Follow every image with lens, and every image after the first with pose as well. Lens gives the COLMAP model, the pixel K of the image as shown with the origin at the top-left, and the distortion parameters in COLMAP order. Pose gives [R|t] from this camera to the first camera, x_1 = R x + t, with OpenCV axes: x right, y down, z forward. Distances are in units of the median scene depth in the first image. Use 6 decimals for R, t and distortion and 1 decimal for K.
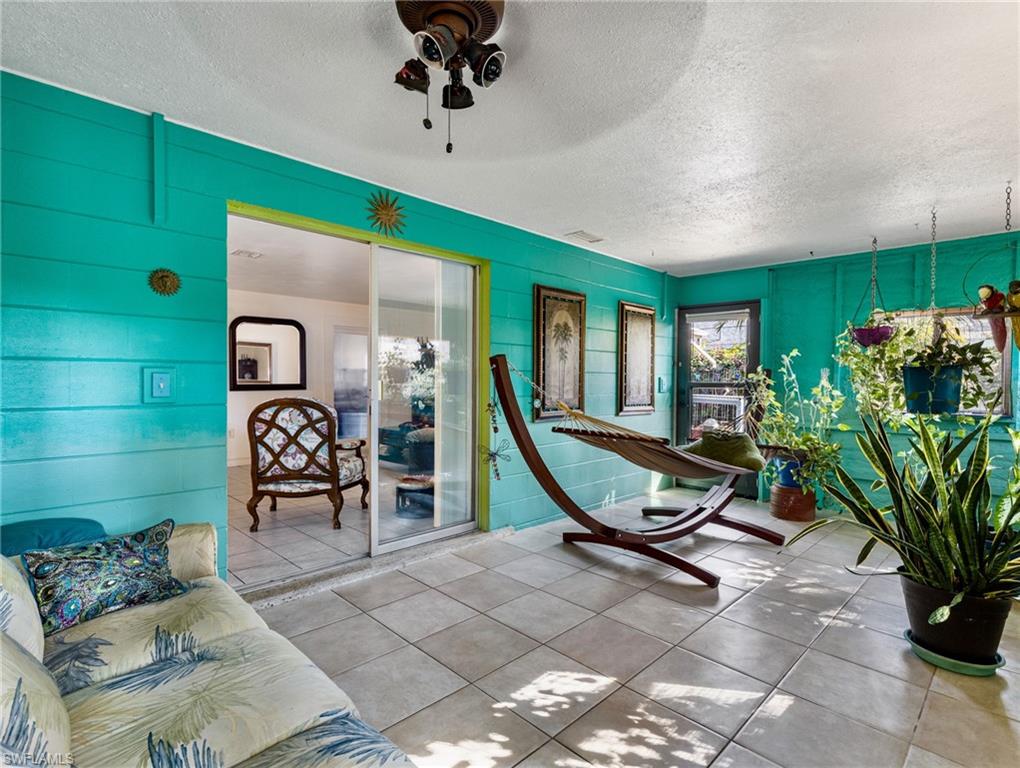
lens RADIAL K [[515.5, 0, 512.5], [0, 515.5, 381.7], [0, 0, 1]] dist [0.006834, -0.000876]
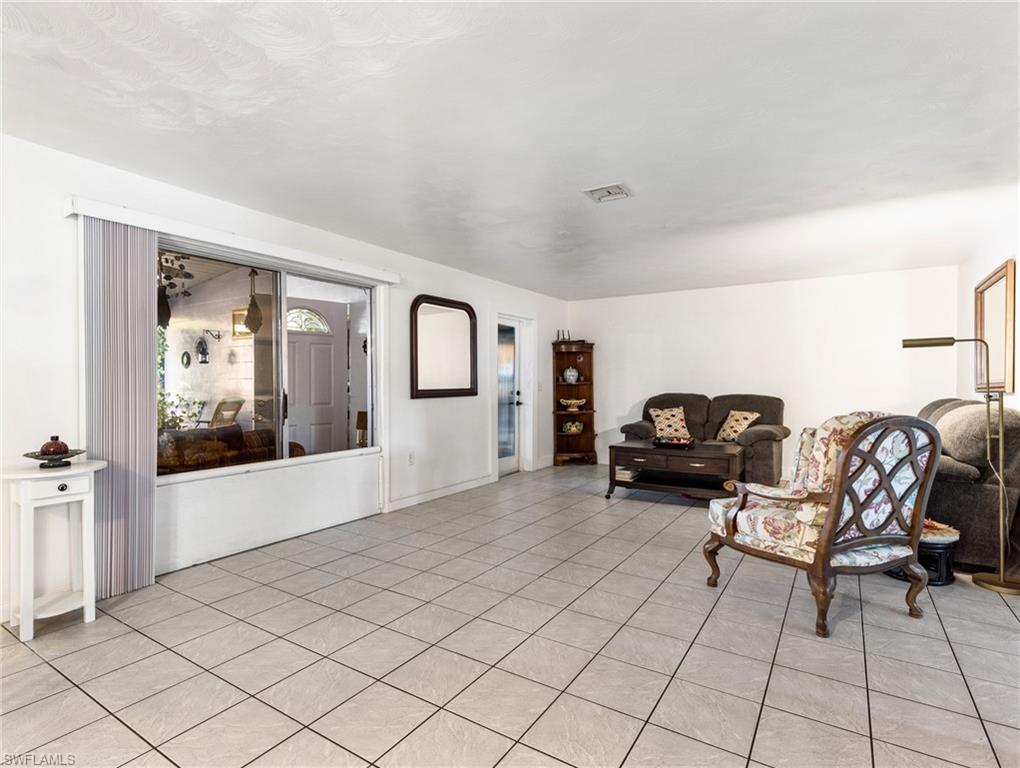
lens RADIAL K [[515.5, 0, 512.5], [0, 515.5, 381.7], [0, 0, 1]] dist [0.006834, -0.000876]
pose [[0.976809, -0.001217, 0.214110, -0.998283], [0.002097, 0.999990, -0.003883, -0.005920], [-0.214103, 0.004242, 0.976802, 0.491678]]
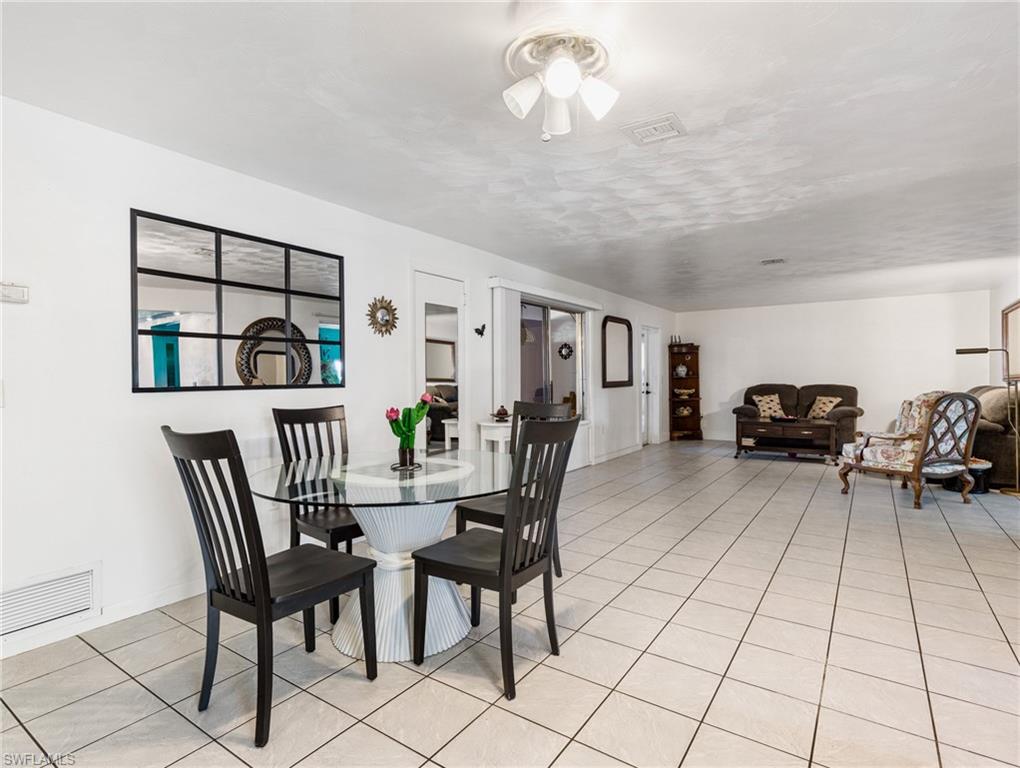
lens RADIAL K [[521.7, 0, 513.8], [0, 521.7, 374.5], [0, 0, 1]] dist [0.004270, 0.000175]
pose [[0.982477, -0.005654, 0.186300, -1.620506], [0.006945, 0.999956, -0.006279, -0.007654], [-0.186256, 0.007463, 0.982473, 0.023036]]
